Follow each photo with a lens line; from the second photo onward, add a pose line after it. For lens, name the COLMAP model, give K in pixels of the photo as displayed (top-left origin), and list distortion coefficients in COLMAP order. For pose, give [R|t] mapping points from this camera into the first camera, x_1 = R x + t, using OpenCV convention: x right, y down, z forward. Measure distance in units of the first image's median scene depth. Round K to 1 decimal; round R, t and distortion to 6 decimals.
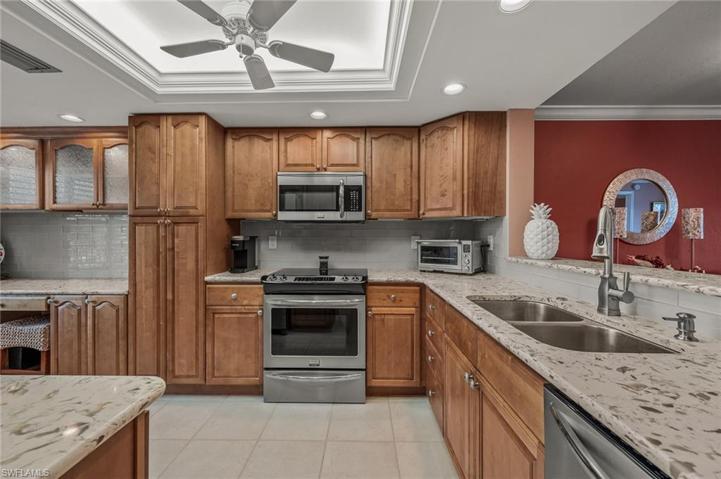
lens RADIAL K [[293.3, 0, 361.8], [0, 293.3, 237.3], [0, 0, 1]] dist [0.001536, 0.000011]
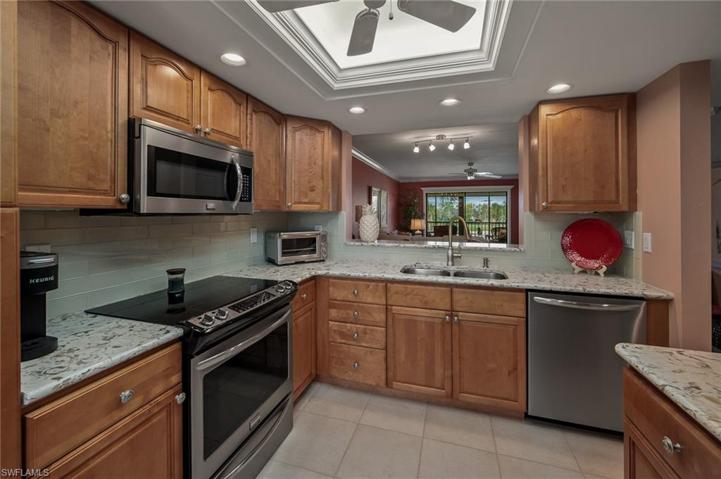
lens RADIAL K [[293.3, 0, 369.2], [0, 293.3, 212.3], [0, 0, 1]] dist [0.001536, 0.000011]
pose [[0.266786, -0.000765, 0.963756, -0.670231], [0.000113, 1.000000, 0.000763, -0.060619], [-0.963756, -0.000094, 0.266786, 0.487408]]
